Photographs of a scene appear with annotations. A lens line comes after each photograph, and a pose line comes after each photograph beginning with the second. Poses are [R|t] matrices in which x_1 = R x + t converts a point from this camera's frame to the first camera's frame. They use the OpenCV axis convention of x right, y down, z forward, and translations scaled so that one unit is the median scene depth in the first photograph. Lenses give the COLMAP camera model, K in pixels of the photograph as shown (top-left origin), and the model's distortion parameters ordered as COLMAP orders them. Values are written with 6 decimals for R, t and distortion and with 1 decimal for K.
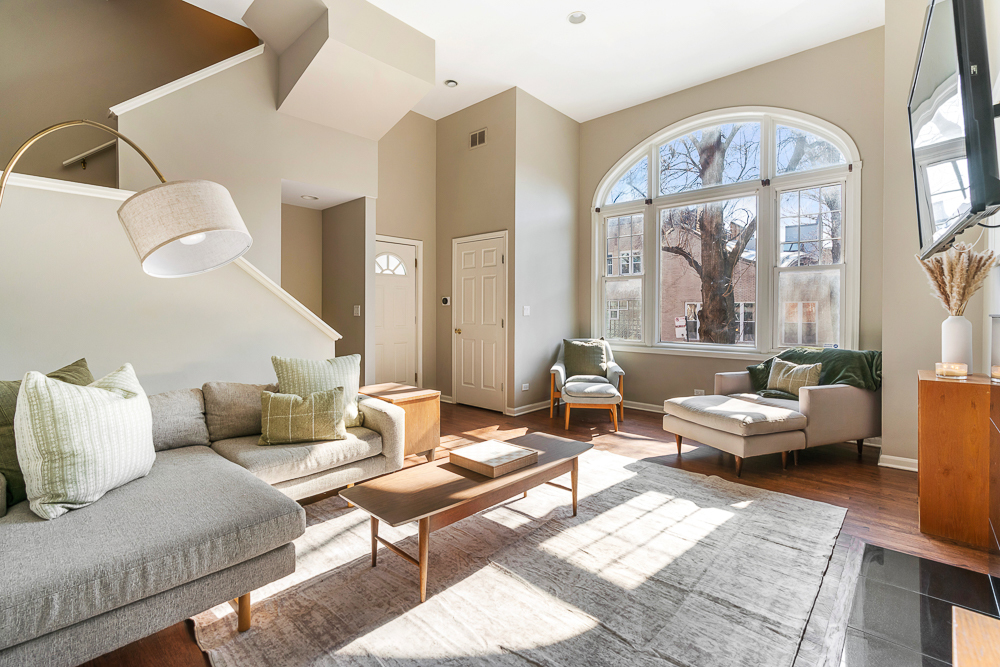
lens RADIAL K [[453.4, 0, 502.1], [0, 453.4, 329.6], [0, 0, 1]] dist [-0.012189, 0.006101]
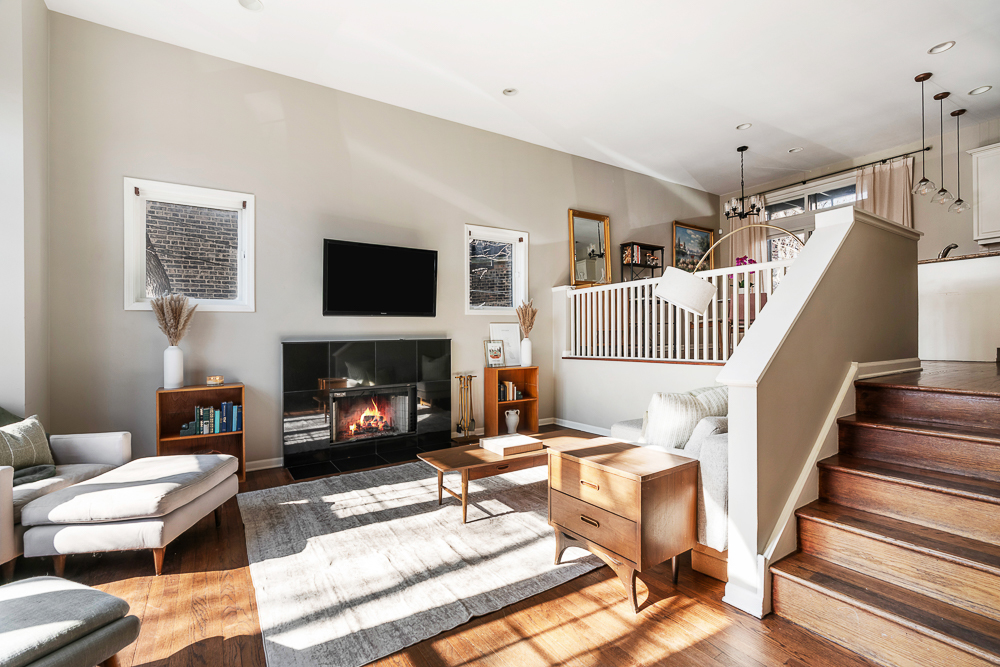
lens RADIAL K [[453.4, 0, 501.4], [0, 453.4, 348.6], [0, 0, 1]] dist [-0.012189, 0.006101]
pose [[-0.970828, 0.009216, 0.239598, -0.244527], [0.025246, 0.997635, 0.063924, -0.069065], [-0.238442, 0.068108, -0.968766, 1.756540]]
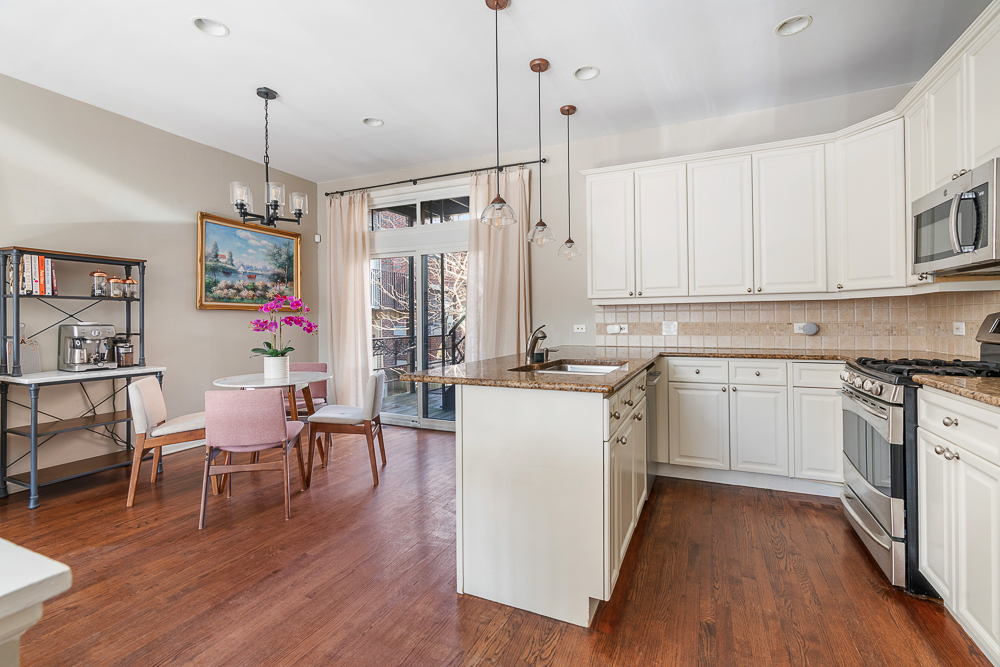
lens RADIAL K [[453.4, 0, 504.0], [0, 453.4, 321.6], [0, 0, 1]] dist [-0.012189, 0.006101]
pose [[-0.948998, 0.004485, -0.315252, -0.962530], [-0.009592, 0.999025, 0.043087, -0.304917], [0.315138, 0.043914, -0.948029, 0.750514]]
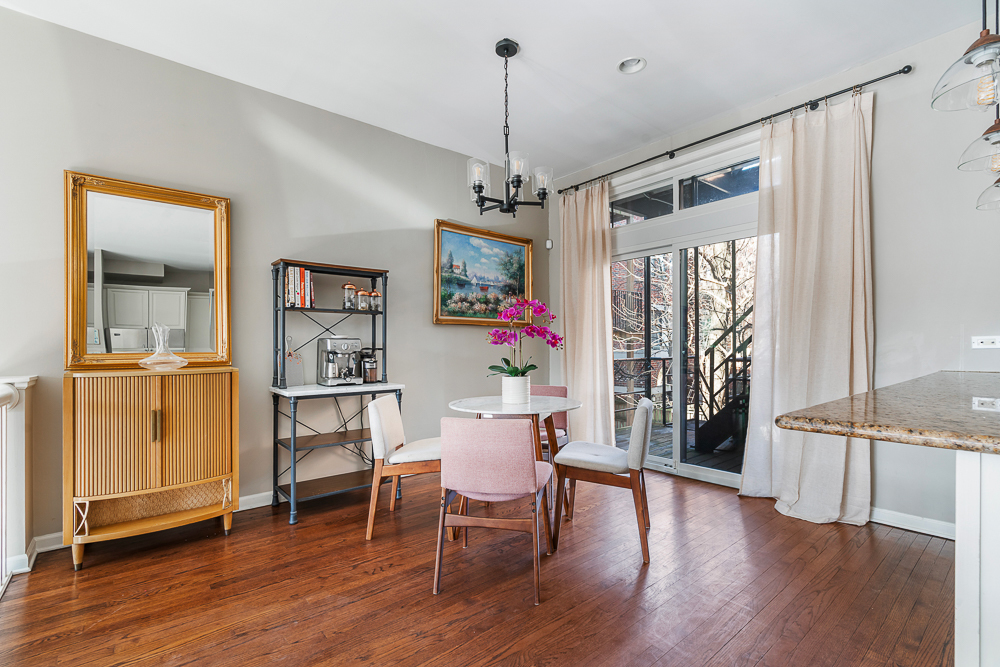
lens RADIAL K [[453.4, 0, 501.6], [0, 453.4, 348.1], [0, 0, 1]] dist [-0.012189, 0.006101]
pose [[-0.991301, 0.003551, 0.131566, -0.878614], [0.009647, 0.998907, 0.045729, -0.266062], [-0.131260, 0.046600, -0.990252, 0.436824]]
